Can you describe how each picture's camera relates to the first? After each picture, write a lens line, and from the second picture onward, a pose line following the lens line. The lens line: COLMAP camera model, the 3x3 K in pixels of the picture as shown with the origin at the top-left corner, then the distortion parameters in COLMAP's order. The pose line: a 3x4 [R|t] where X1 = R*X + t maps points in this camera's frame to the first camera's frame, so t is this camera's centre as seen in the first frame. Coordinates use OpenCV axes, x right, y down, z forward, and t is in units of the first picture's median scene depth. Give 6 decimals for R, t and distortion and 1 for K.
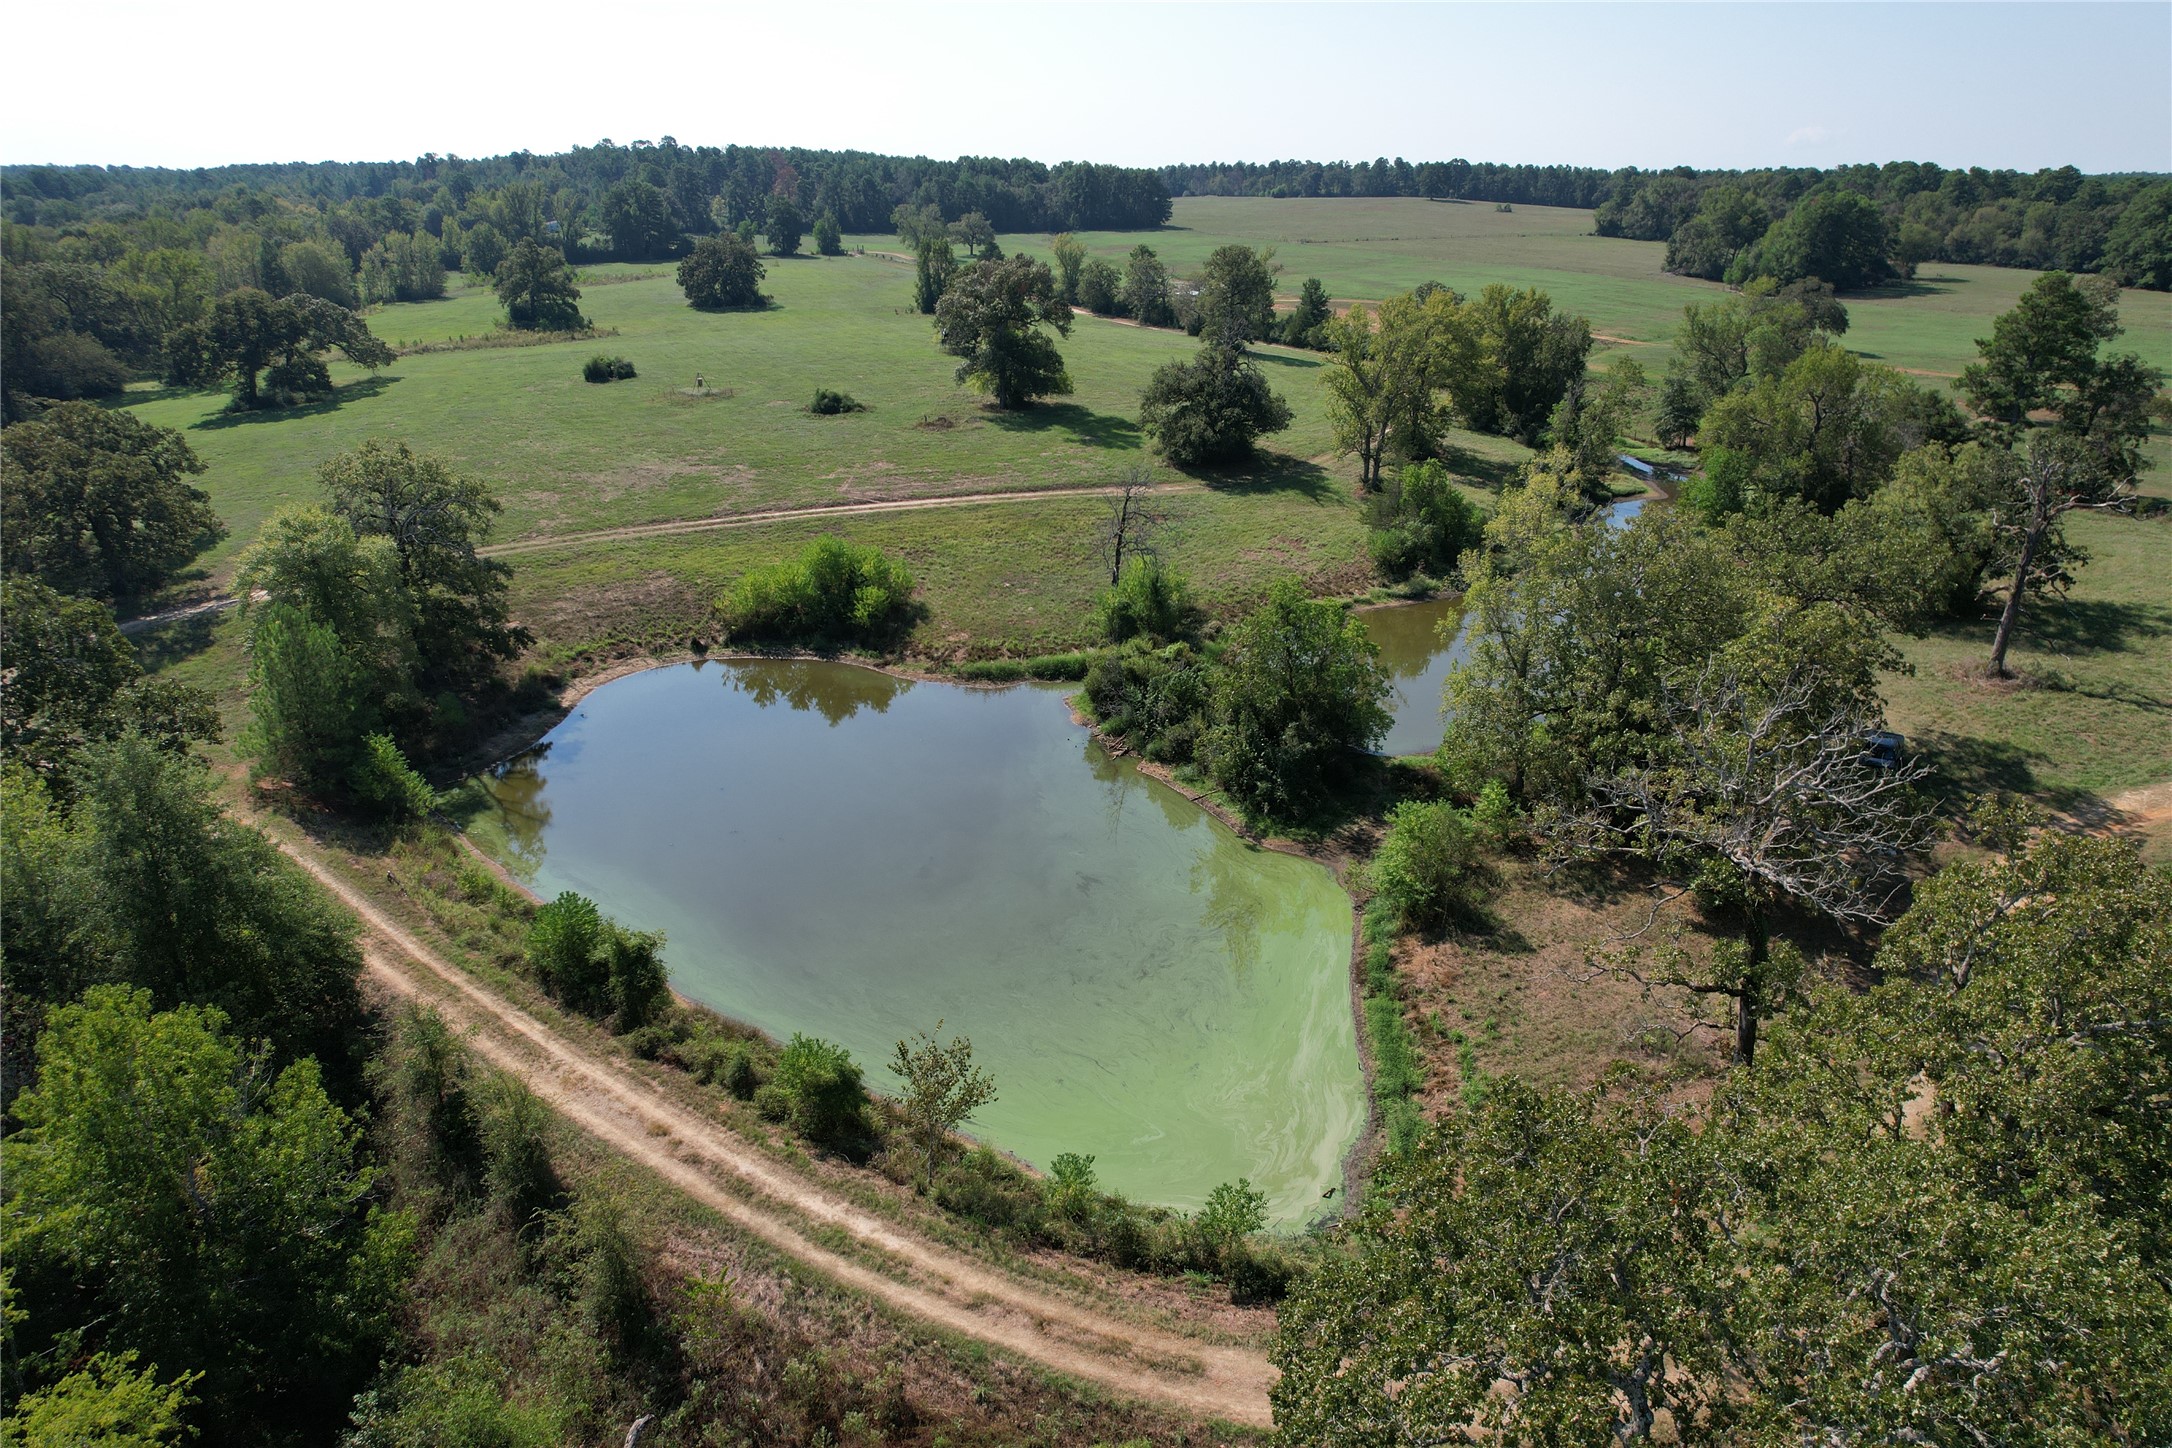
lens RADIAL K [[1390.3, 0, 1083.4], [0, 1390.3, 730.5], [0, 0, 1]] dist [-0.076536, 0.062548]
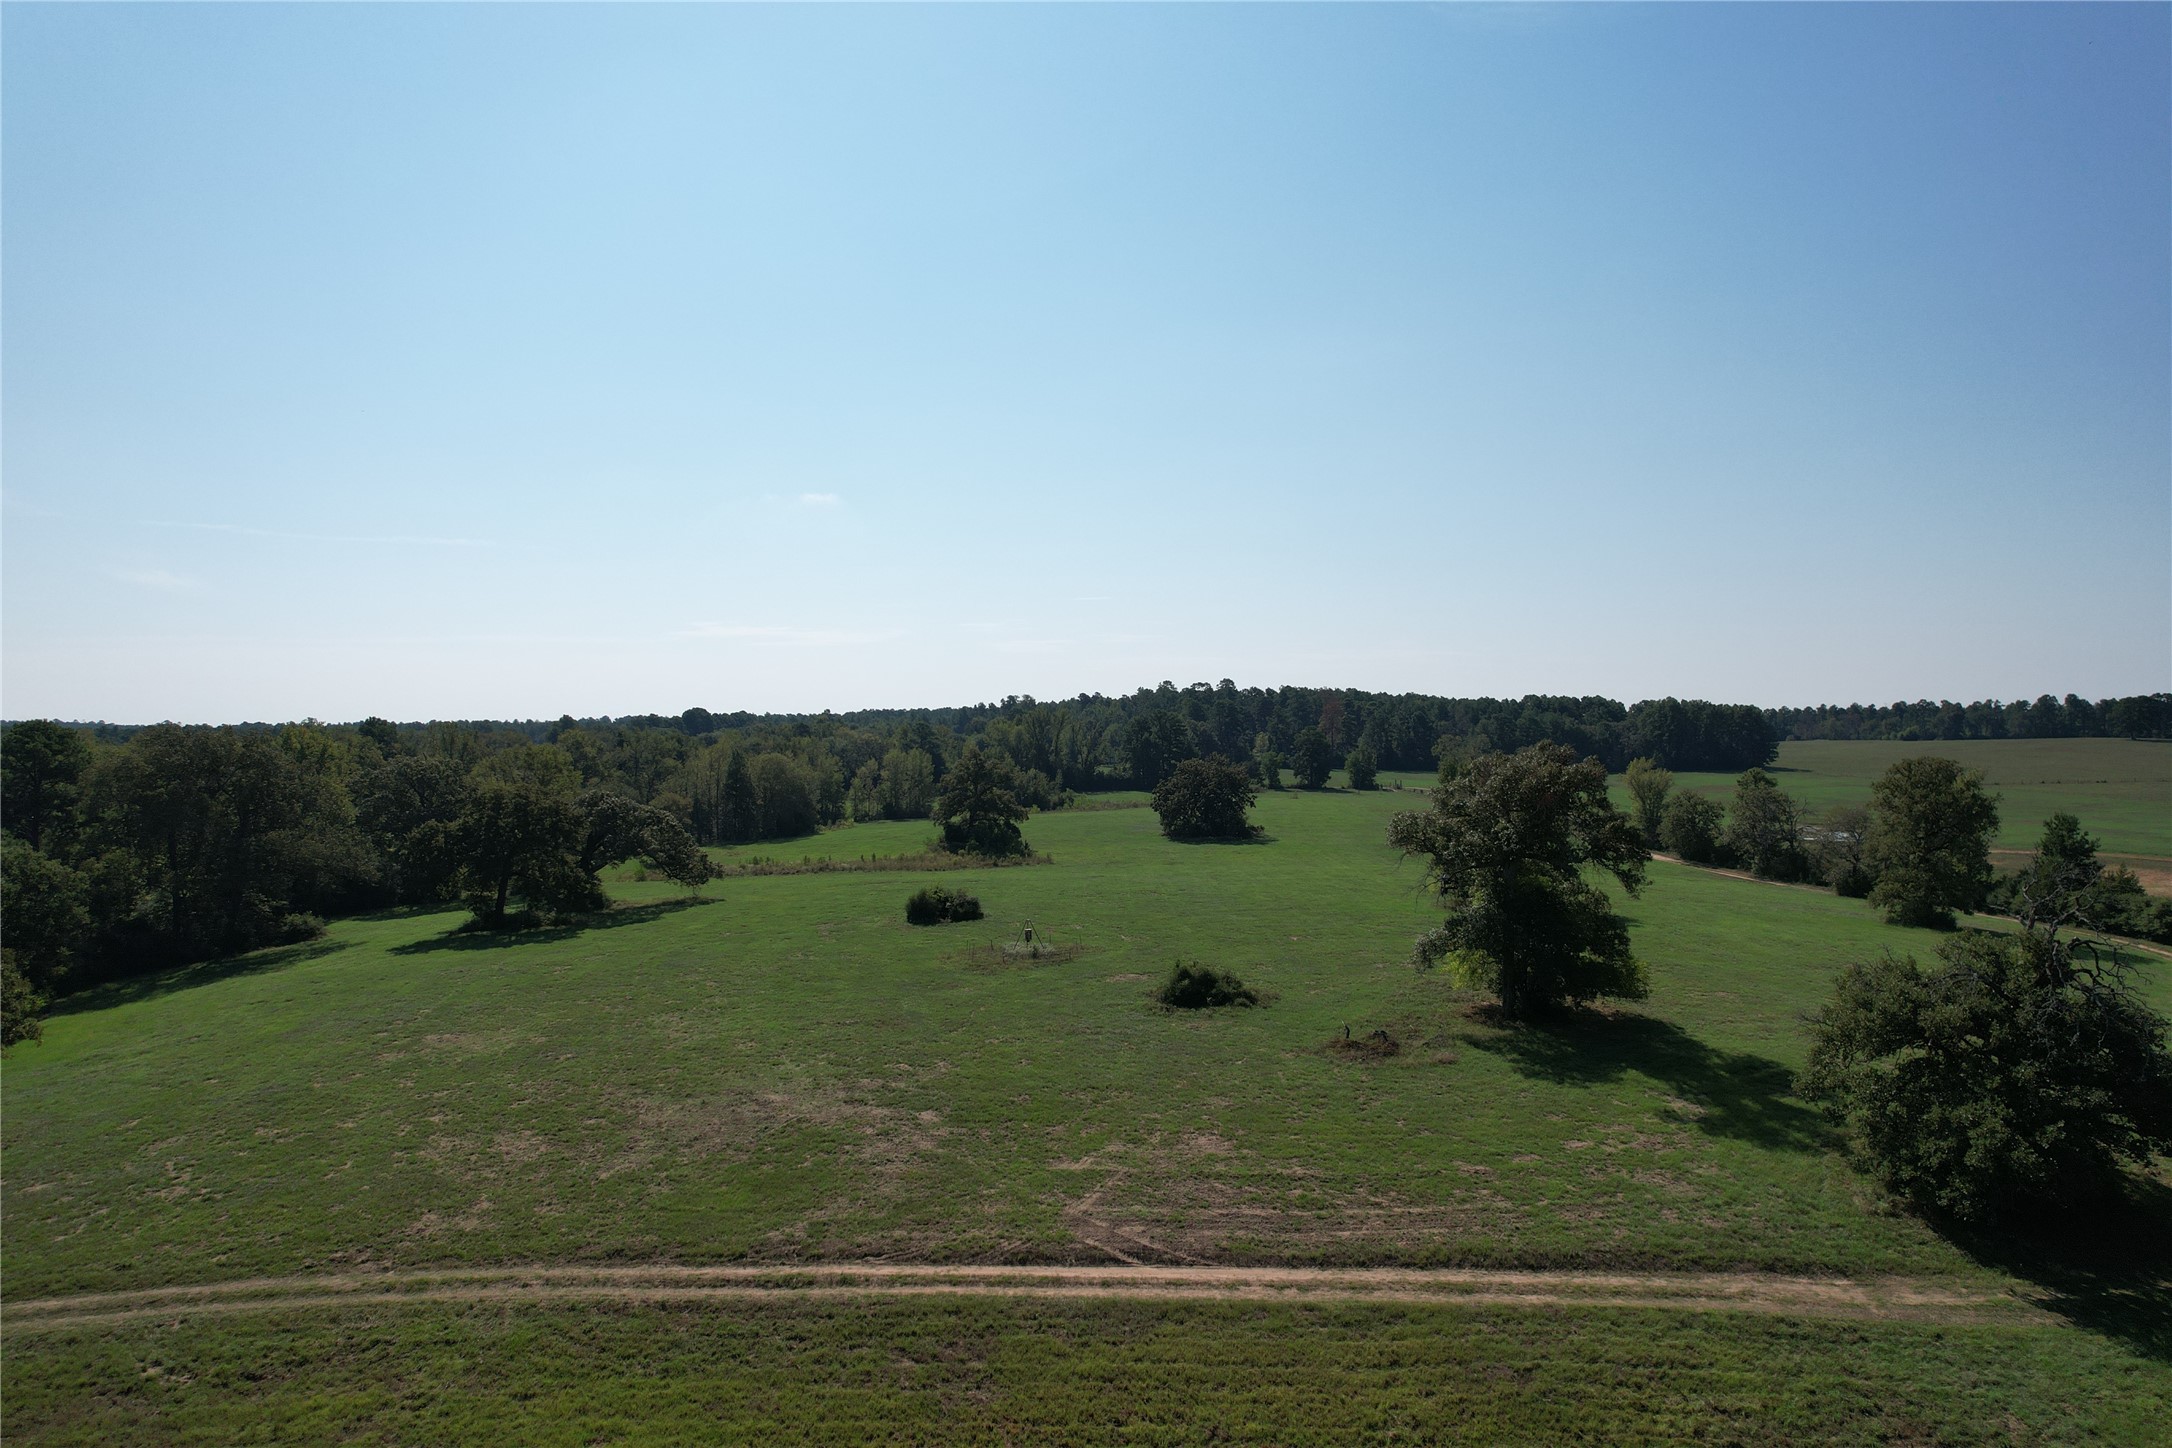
lens RADIAL K [[1390.3, 0, 1082.8], [0, 1390.3, 722.1], [0, 0, 1]] dist [-0.076536, 0.062548]
pose [[0.920164, -0.005018, -0.391502, -0.000437], [-0.144649, 0.924821, -0.351827, -0.088566], [0.363834, 0.380369, 0.850261, 0.309108]]
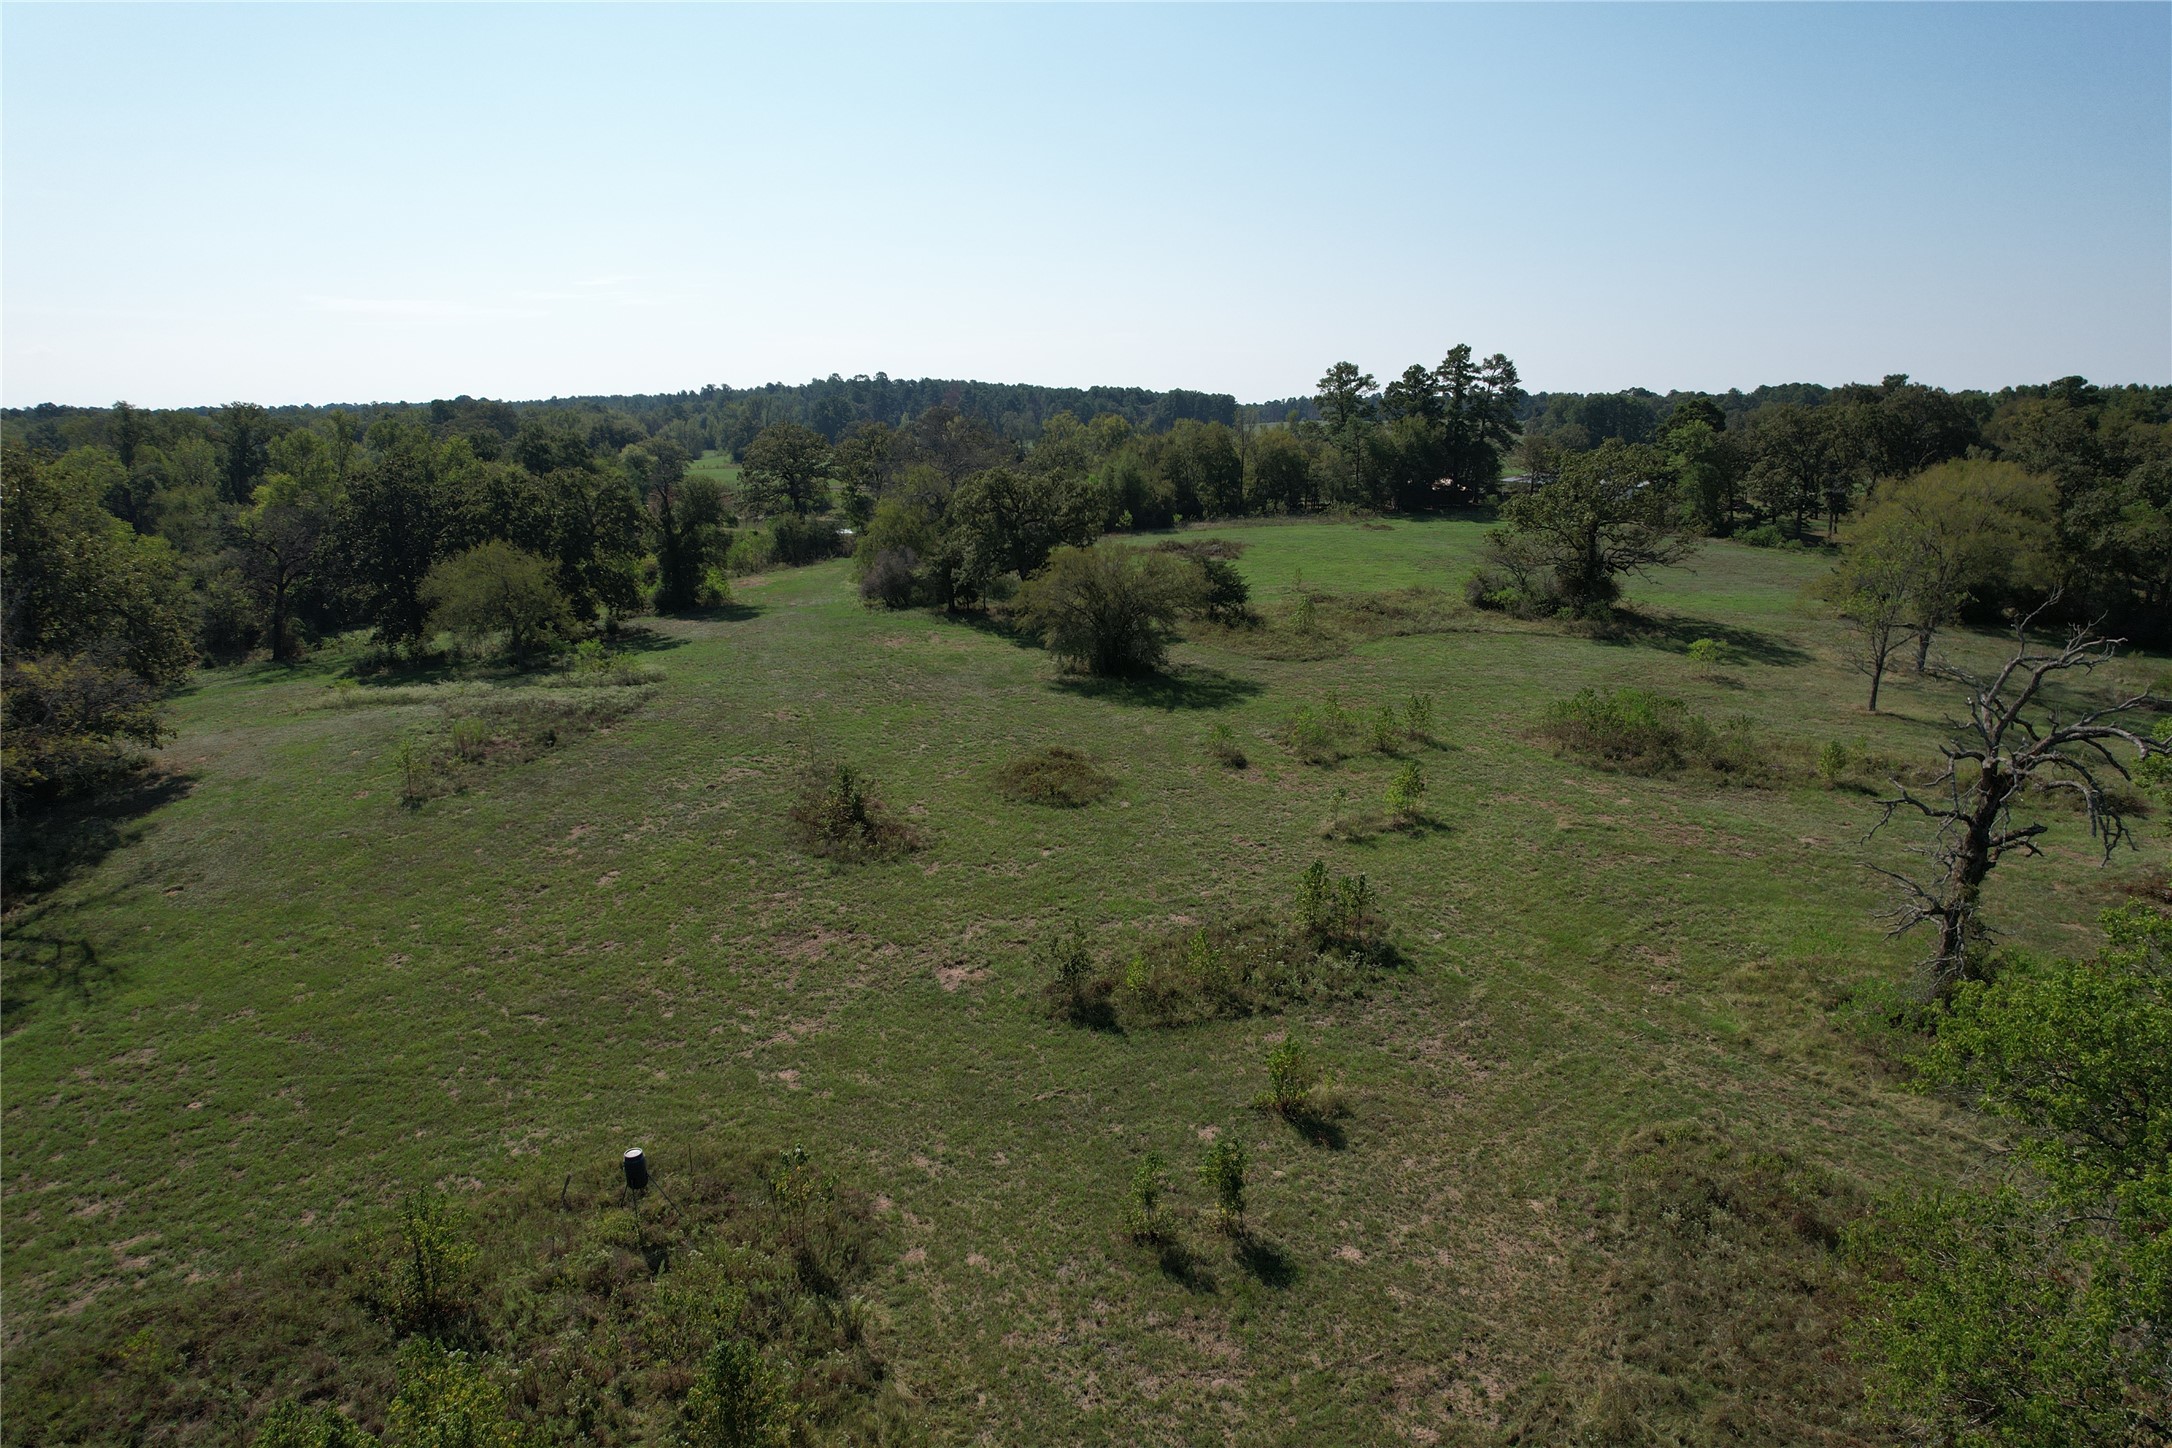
lens RADIAL K [[1390.3, 0, 1085.0], [0, 1390.3, 723.5], [0, 0, 1]] dist [-0.076536, 0.062548]
pose [[0.986552, 0.035360, -0.159578, 0.360175], [-0.061691, 0.984661, -0.163206, 0.330228], [0.151359, 0.170855, 0.973601, -0.666890]]
